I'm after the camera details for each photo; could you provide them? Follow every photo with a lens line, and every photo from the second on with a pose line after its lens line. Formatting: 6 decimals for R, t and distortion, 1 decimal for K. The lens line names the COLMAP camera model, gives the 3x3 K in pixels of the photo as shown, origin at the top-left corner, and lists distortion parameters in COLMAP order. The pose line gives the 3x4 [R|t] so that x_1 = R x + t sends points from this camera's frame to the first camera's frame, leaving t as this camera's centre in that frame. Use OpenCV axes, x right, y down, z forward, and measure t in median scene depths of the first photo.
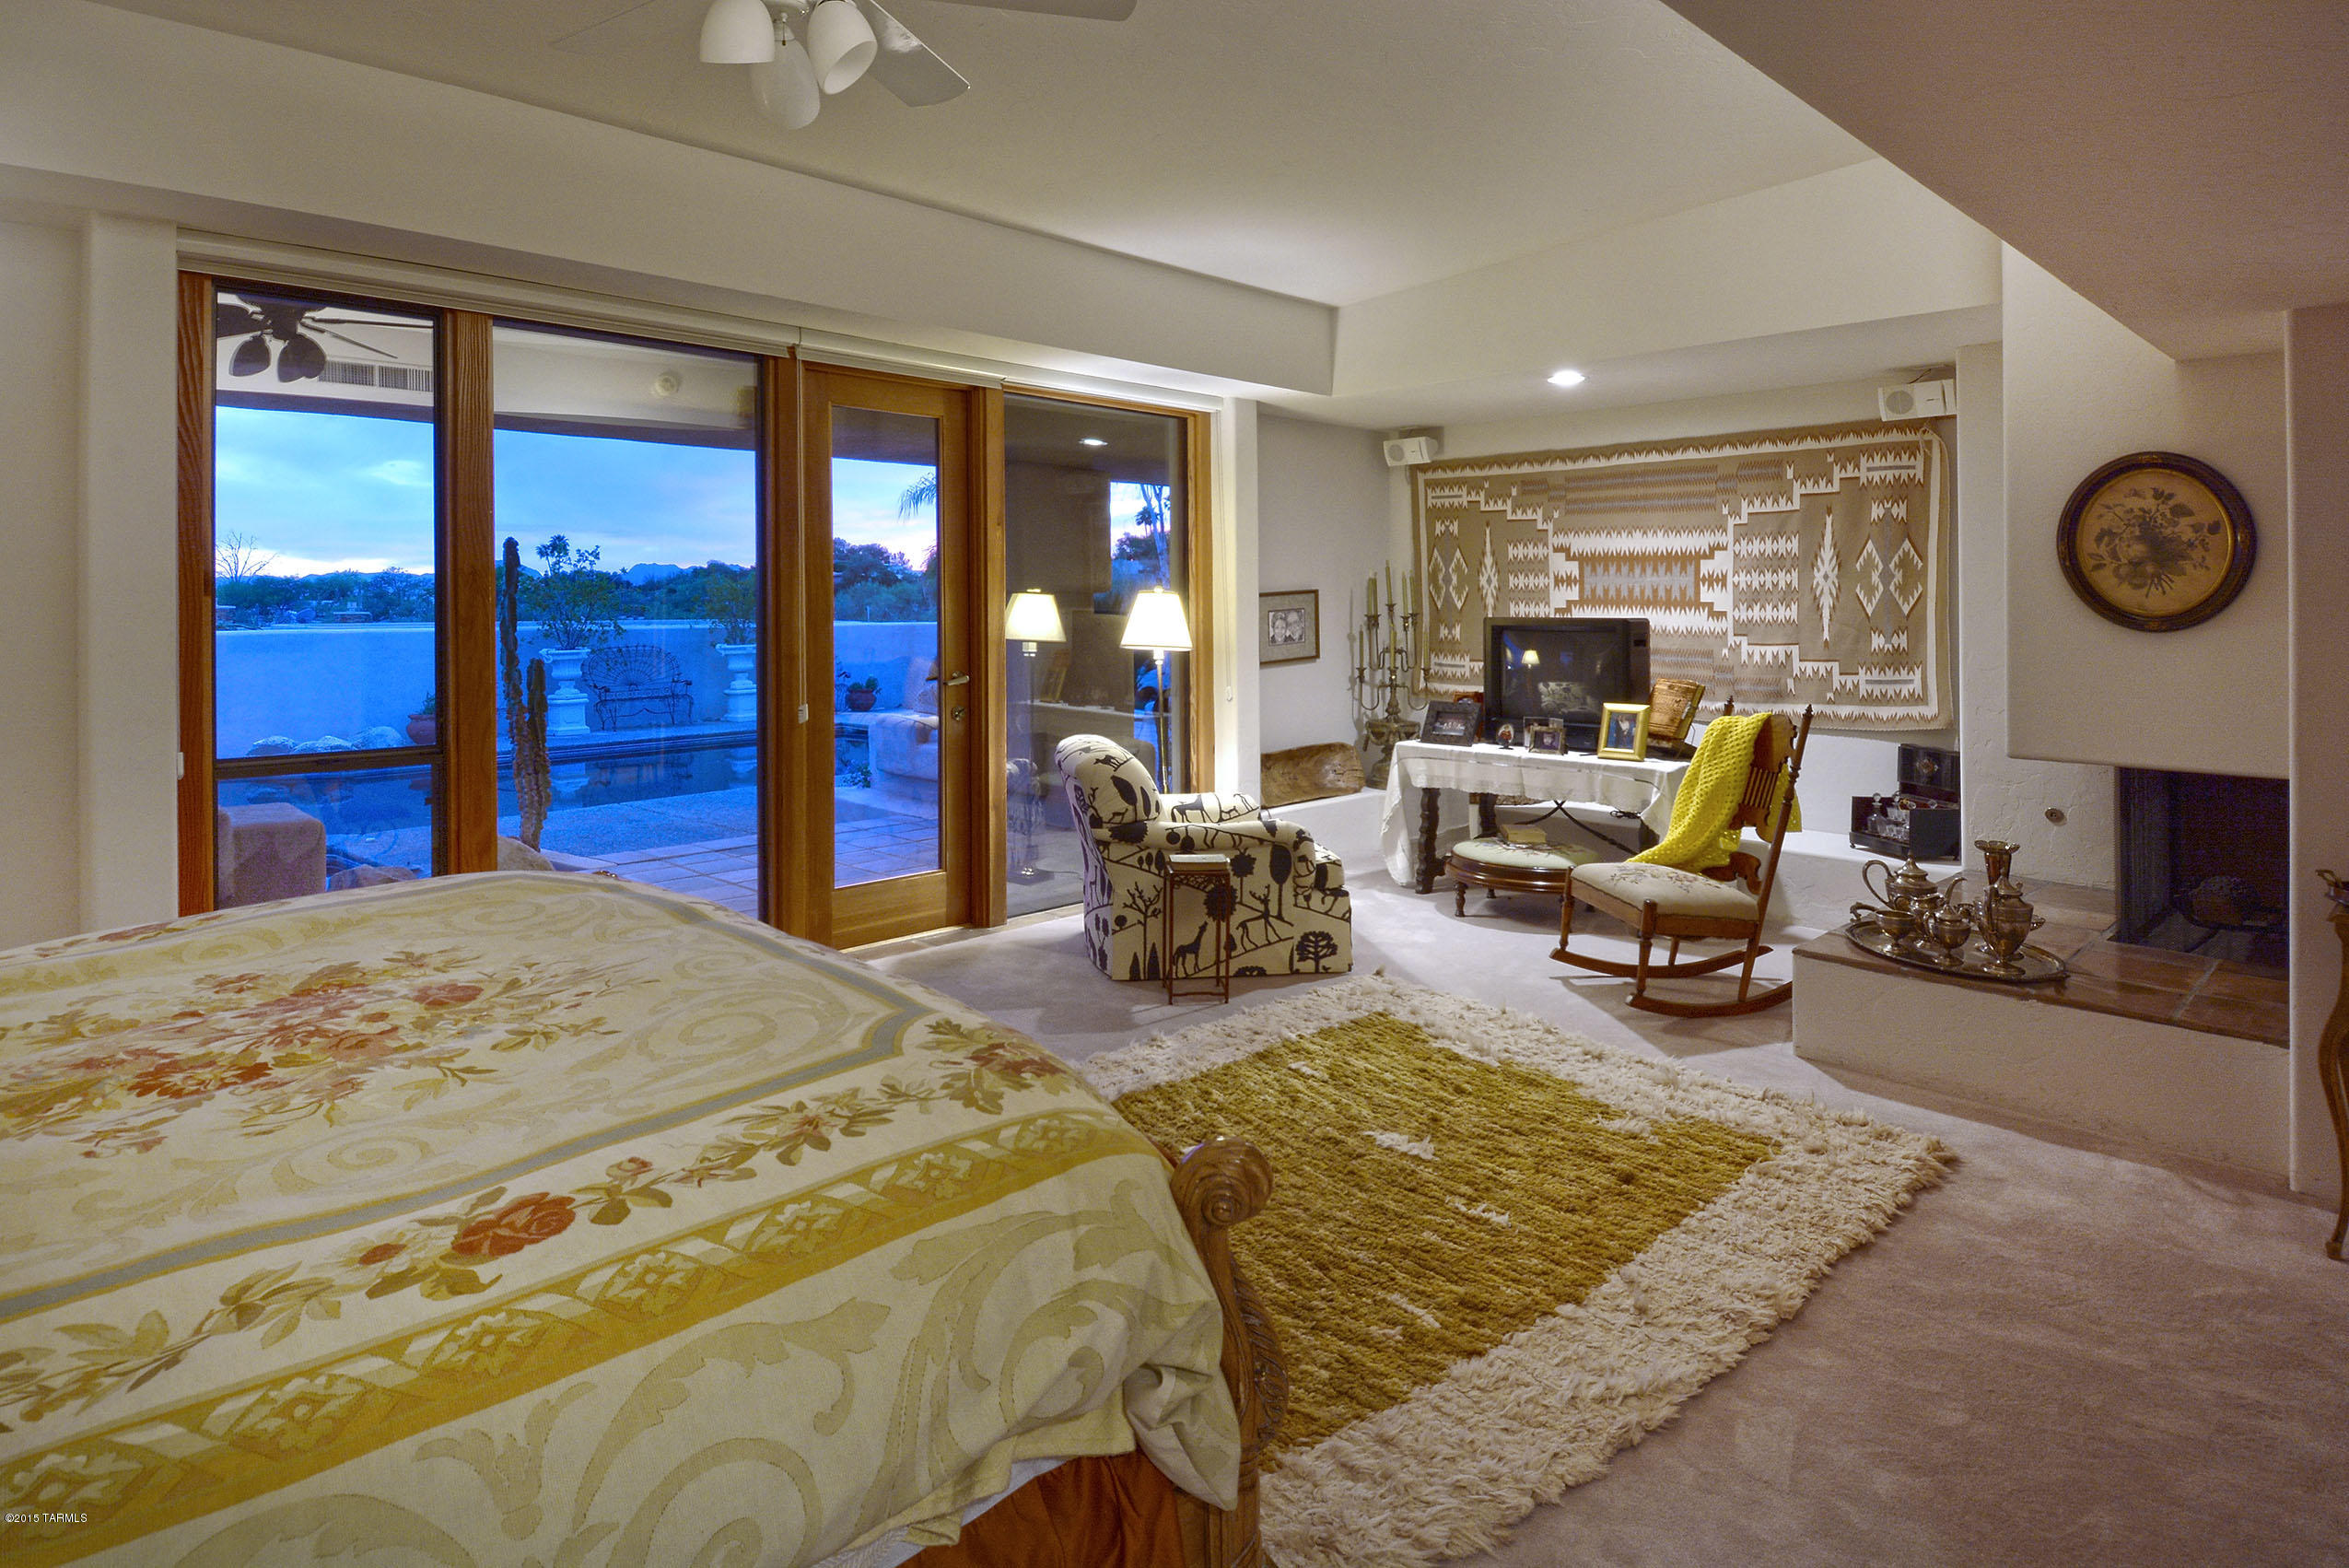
lens RADIAL K [[1248.1, 0, 1180.7], [0, 1248.1, 747.4], [0, 0, 1]] dist [-0.001691, -0.000600]
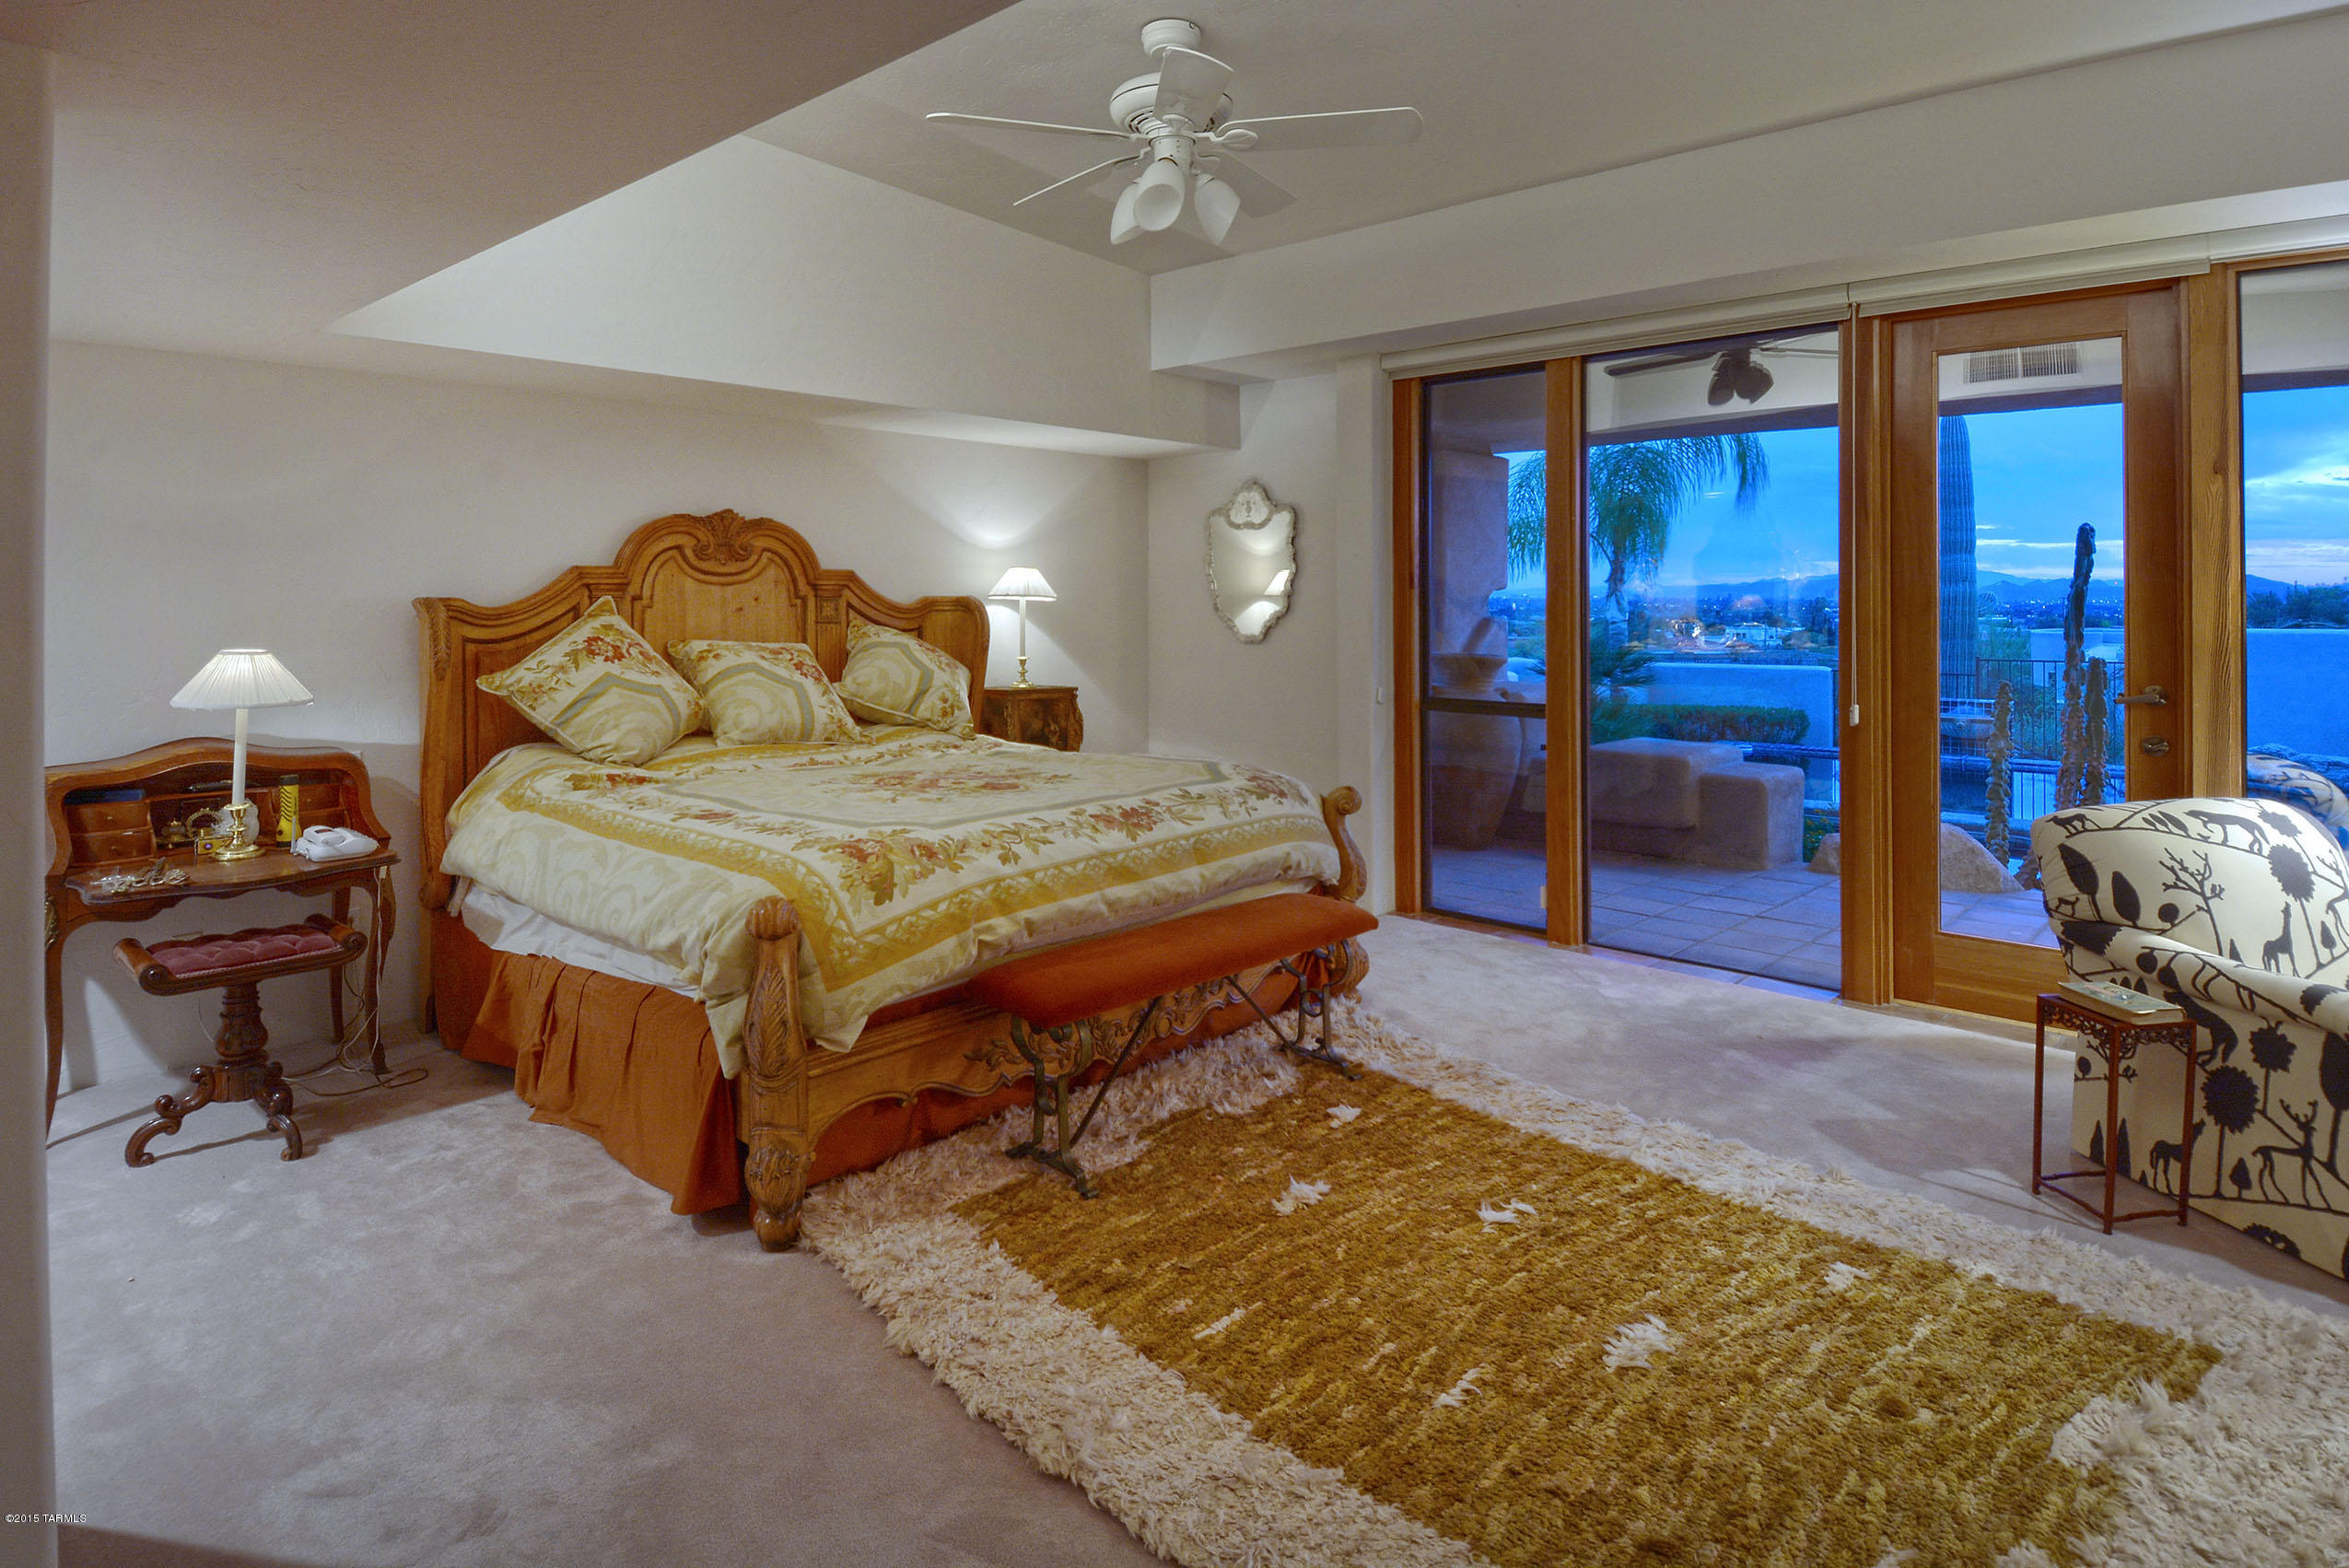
lens RADIAL K [[1296.6, 0, 1174.5], [0, 1296.6, 784.0], [0, 0, 1]] dist [-0.001527, -0.001225]
pose [[0.080343, 0.143011, -0.986455, 0.574732], [-0.120758, 0.983761, 0.132786, -0.043183], [0.989425, 0.108454, 0.096308, 0.429209]]
